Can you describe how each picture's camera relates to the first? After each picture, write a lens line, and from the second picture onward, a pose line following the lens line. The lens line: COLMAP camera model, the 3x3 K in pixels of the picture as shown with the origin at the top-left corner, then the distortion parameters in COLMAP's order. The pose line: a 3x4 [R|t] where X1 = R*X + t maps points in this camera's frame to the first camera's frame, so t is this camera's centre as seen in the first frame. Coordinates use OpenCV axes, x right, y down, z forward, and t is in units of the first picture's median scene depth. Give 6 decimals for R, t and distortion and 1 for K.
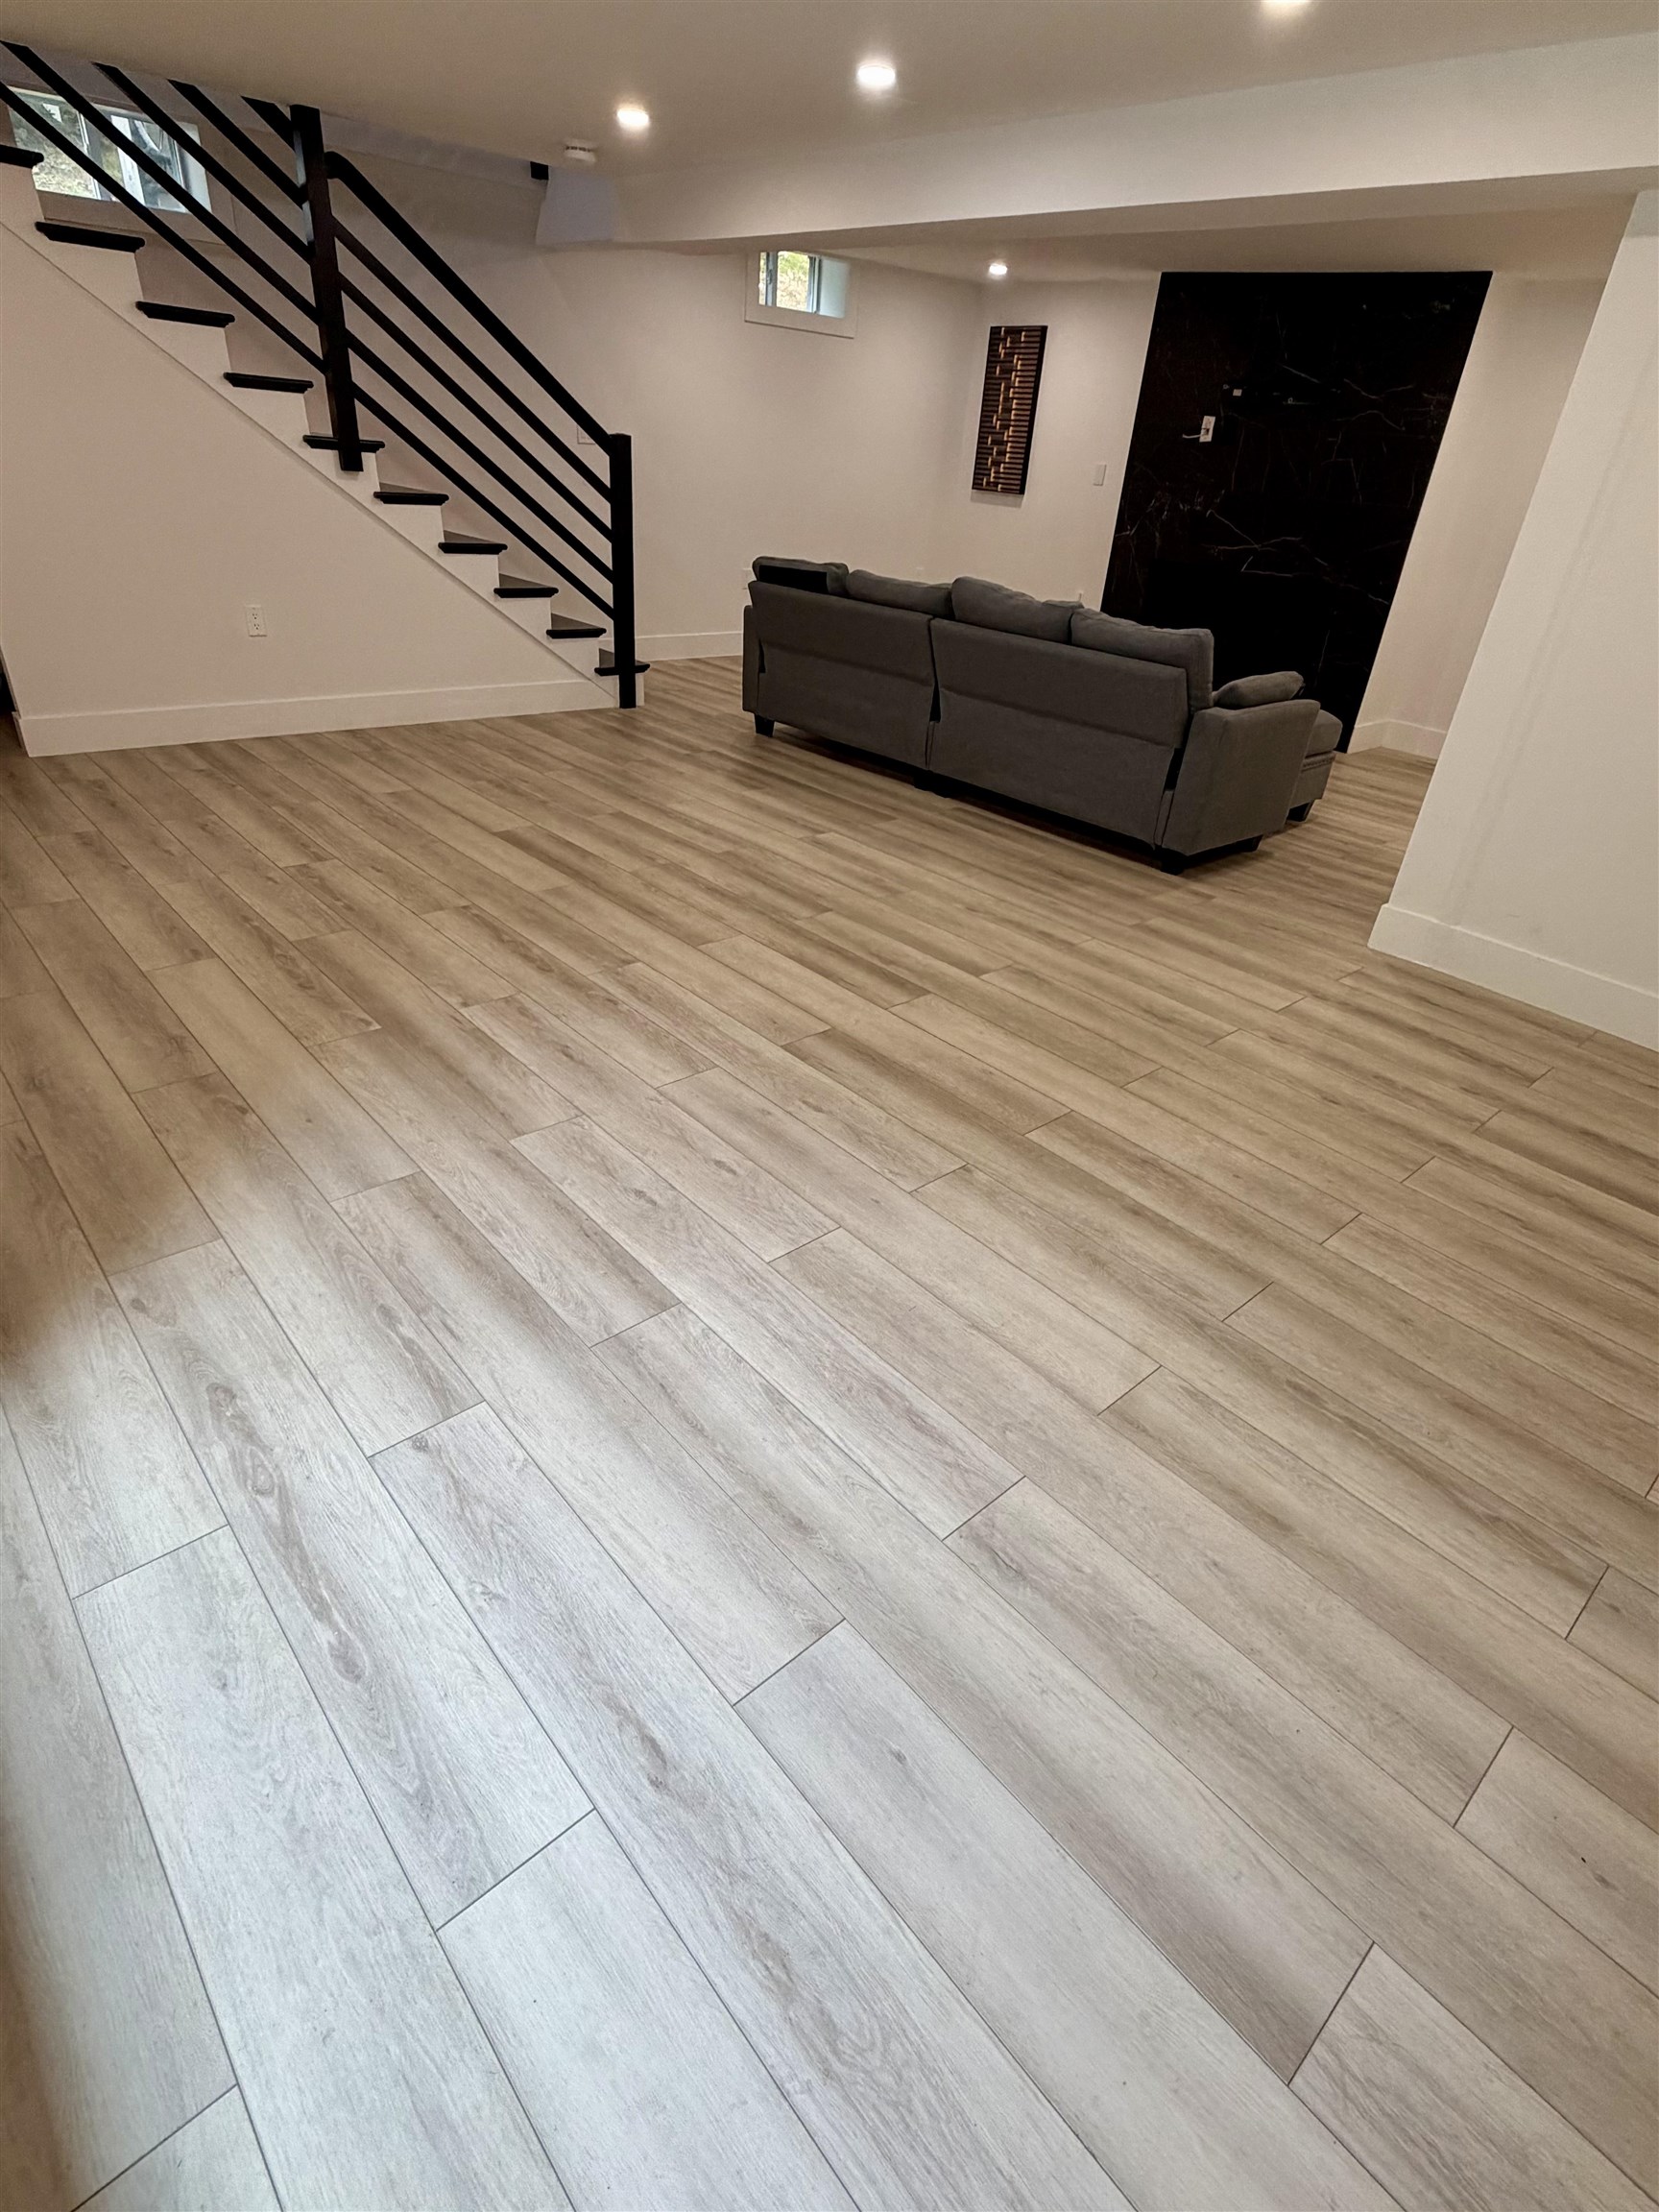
lens RADIAL K [[1094.7, 0, 827.4], [0, 1094.7, 1109.8], [0, 0, 1]] dist [-0.001475, 0.001083]
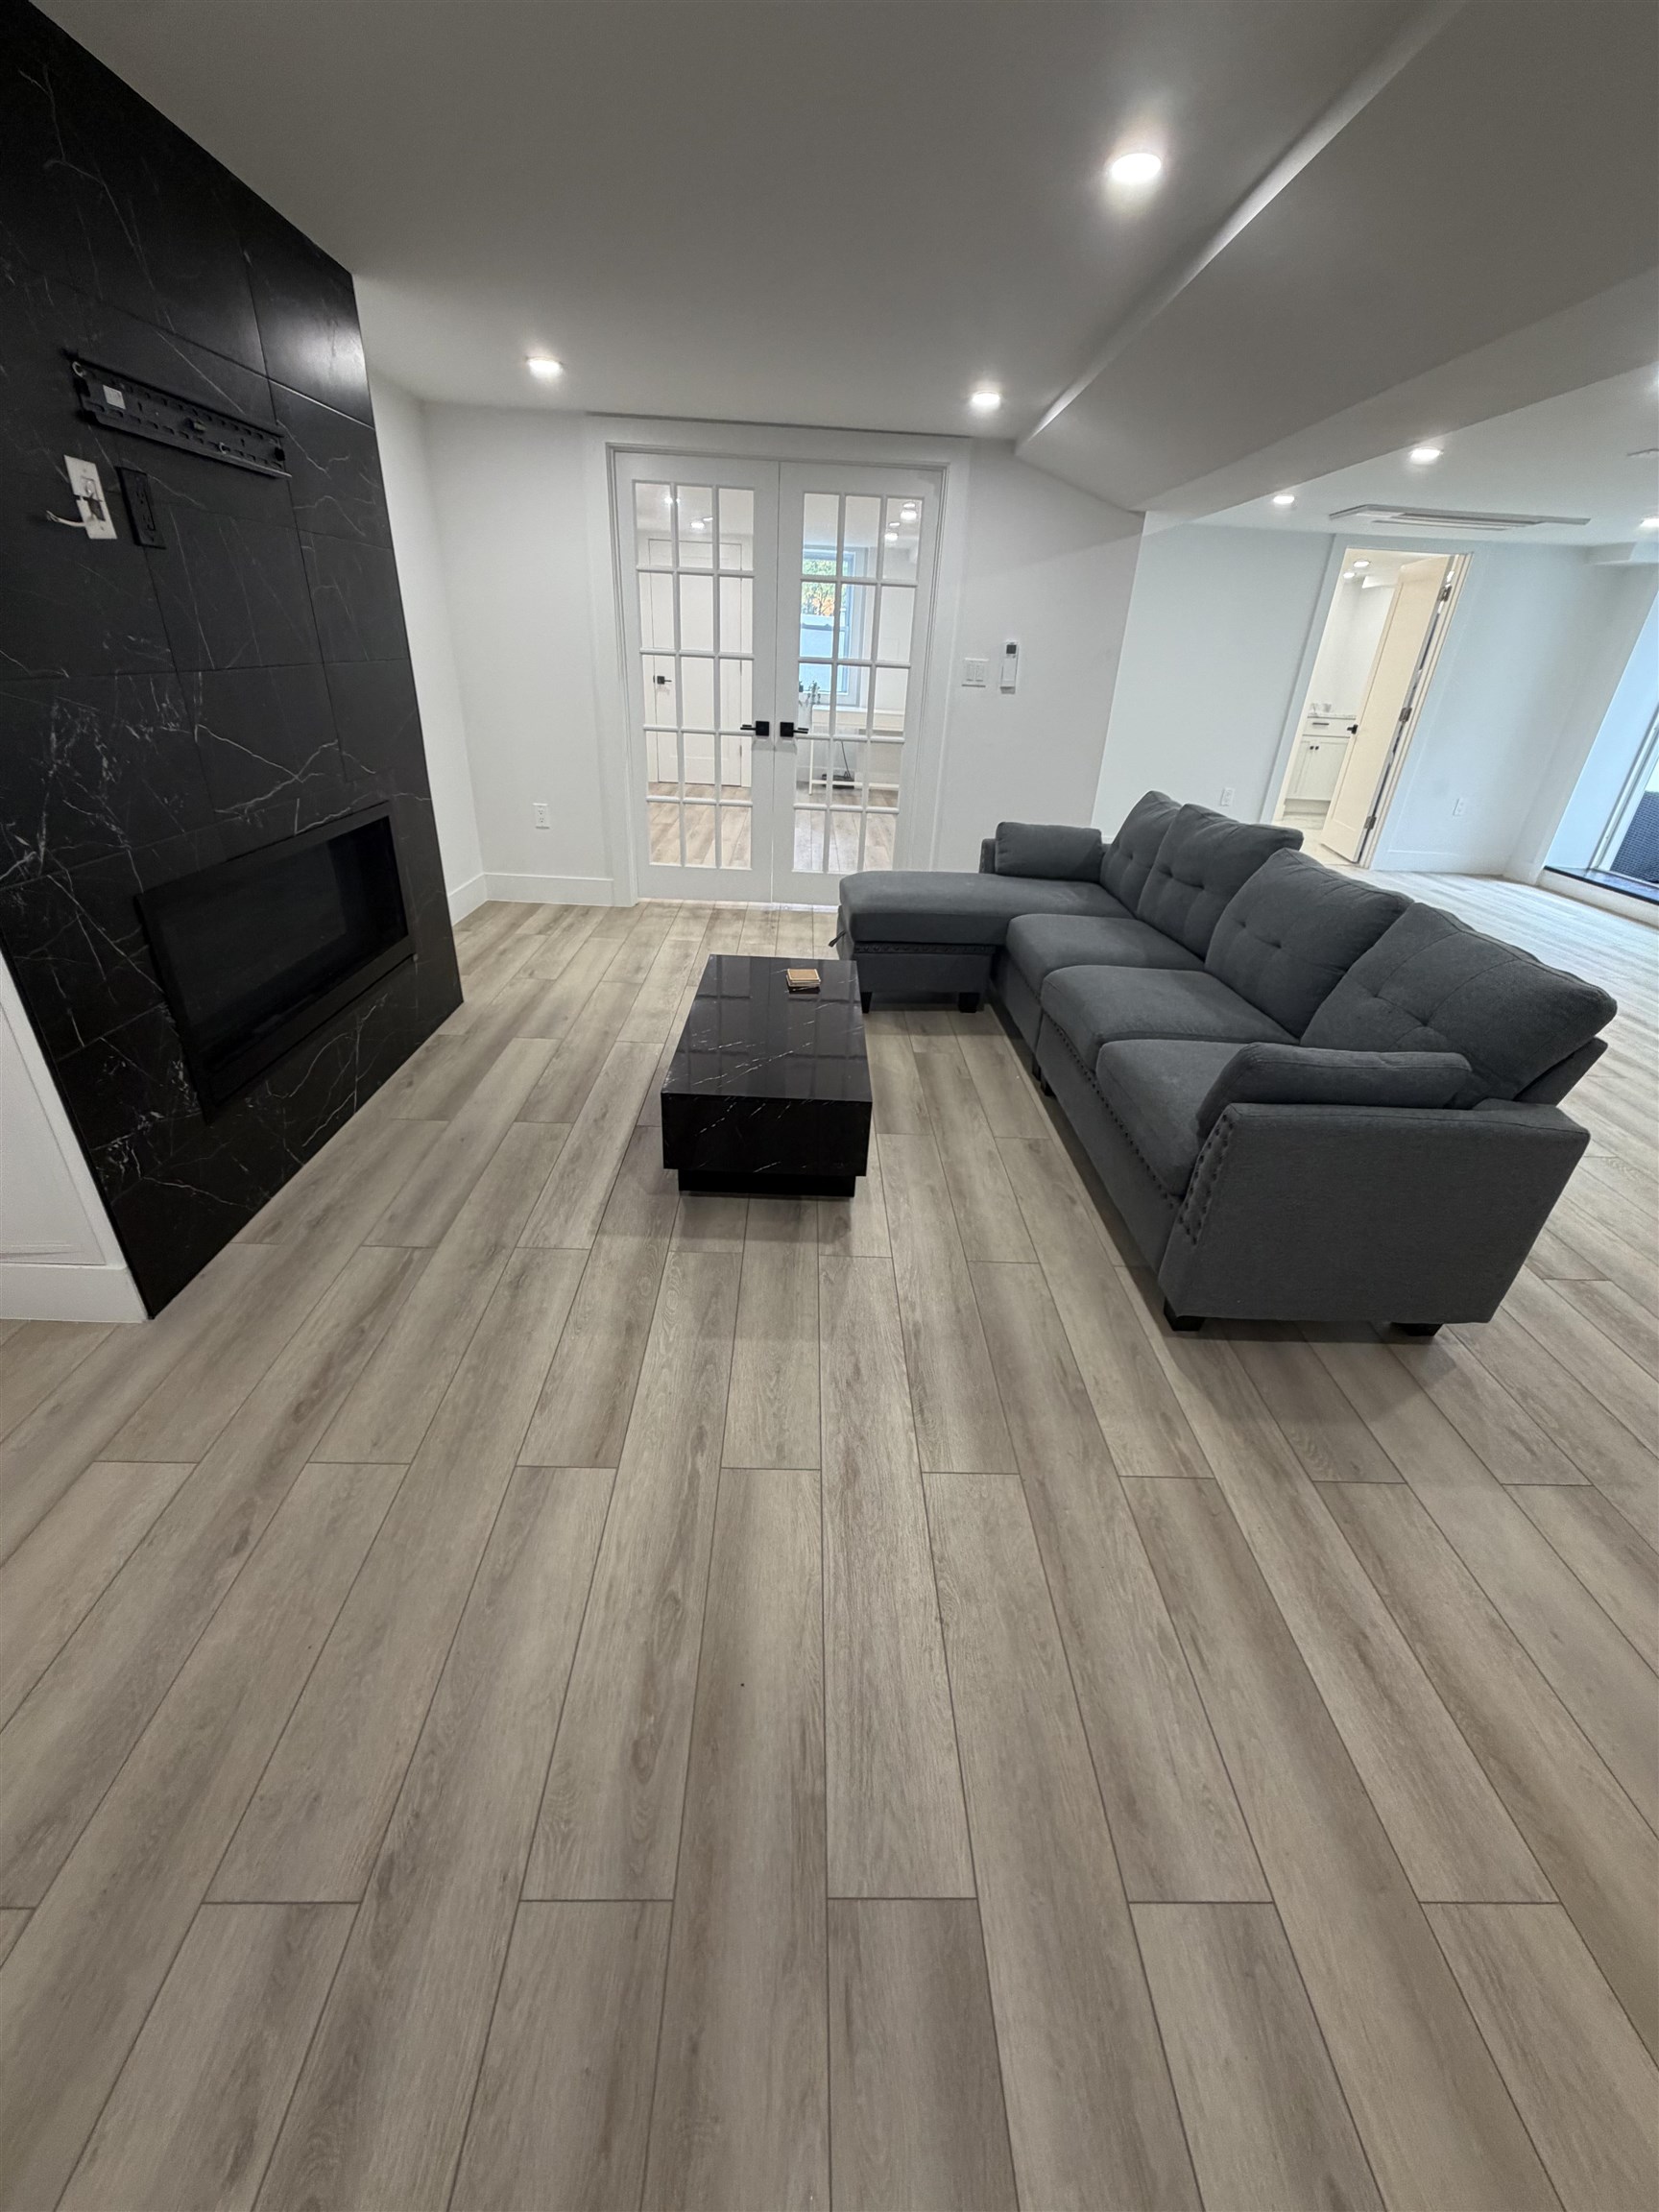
lens RADIAL K [[882.7, 0, 826.0], [0, 882.7, 1099.1], [0, 0, 1]] dist [-0.001220, 0.000044]
pose [[-0.754302, -0.395487, 0.524040, -0.045312], [0.251258, 0.563535, 0.786955, -1.160424], [-0.606545, 0.725271, -0.325706, 1.864336]]
